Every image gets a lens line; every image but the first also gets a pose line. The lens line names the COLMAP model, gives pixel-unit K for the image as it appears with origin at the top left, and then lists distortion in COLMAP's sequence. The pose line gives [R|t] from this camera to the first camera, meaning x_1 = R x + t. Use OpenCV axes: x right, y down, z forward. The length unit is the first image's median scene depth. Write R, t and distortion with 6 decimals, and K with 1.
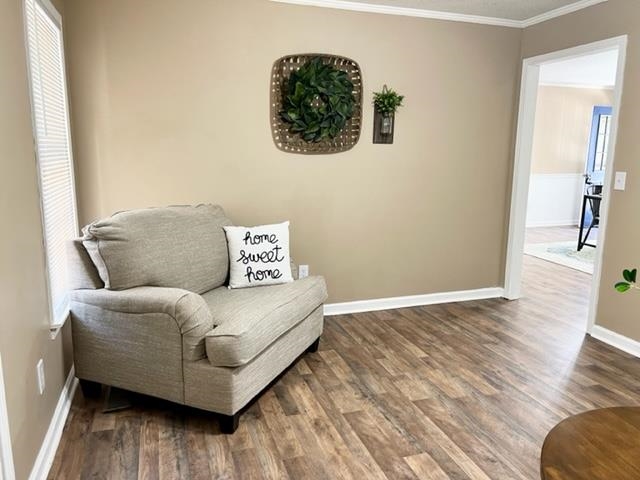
lens RADIAL K [[476.4, 0, 321.9], [0, 476.4, 239.3], [0, 0, 1]] dist [0.023535, -0.005953]
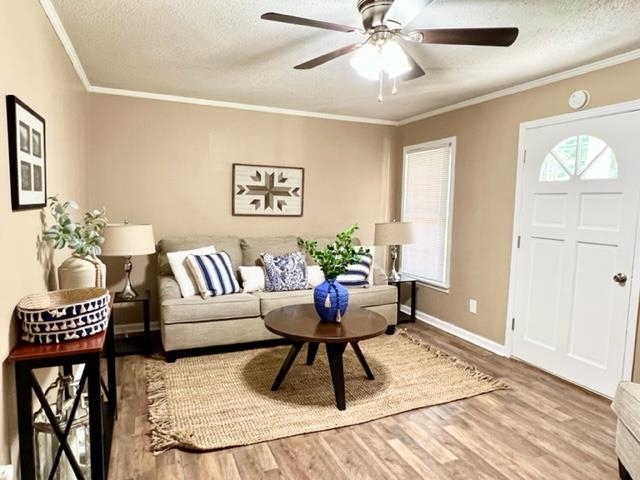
lens RADIAL K [[404.3, 0, 320.3], [0, 404.3, 239.7], [0, 0, 1]] dist [-0.001168, -0.000381]
pose [[-0.996106, -0.025642, -0.084356, 0.623964], [-0.047460, 0.962272, 0.267918, -0.345519], [0.074303, 0.270878, -0.959742, 1.814637]]
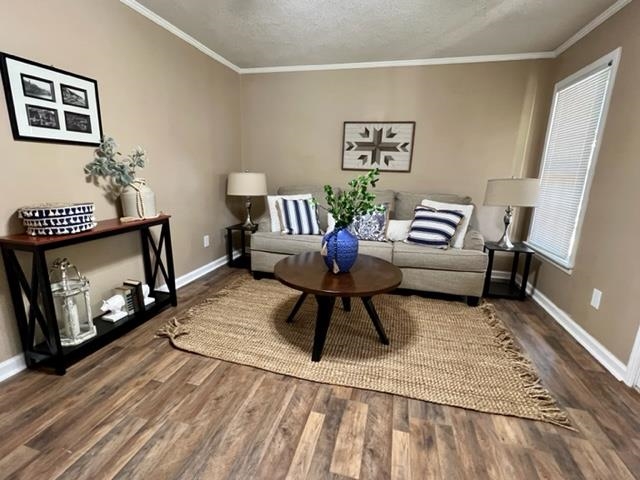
lens RADIAL K [[304.5, 0, 321.4], [0, 304.5, 239.4], [0, 0, 1]] dist [0.000157, 0.000425]
pose [[-0.839197, -0.156387, 0.520856, -0.000244], [0.059750, 0.925448, 0.374135, -0.180952], [-0.540535, 0.345094, -0.767289, 1.321270]]
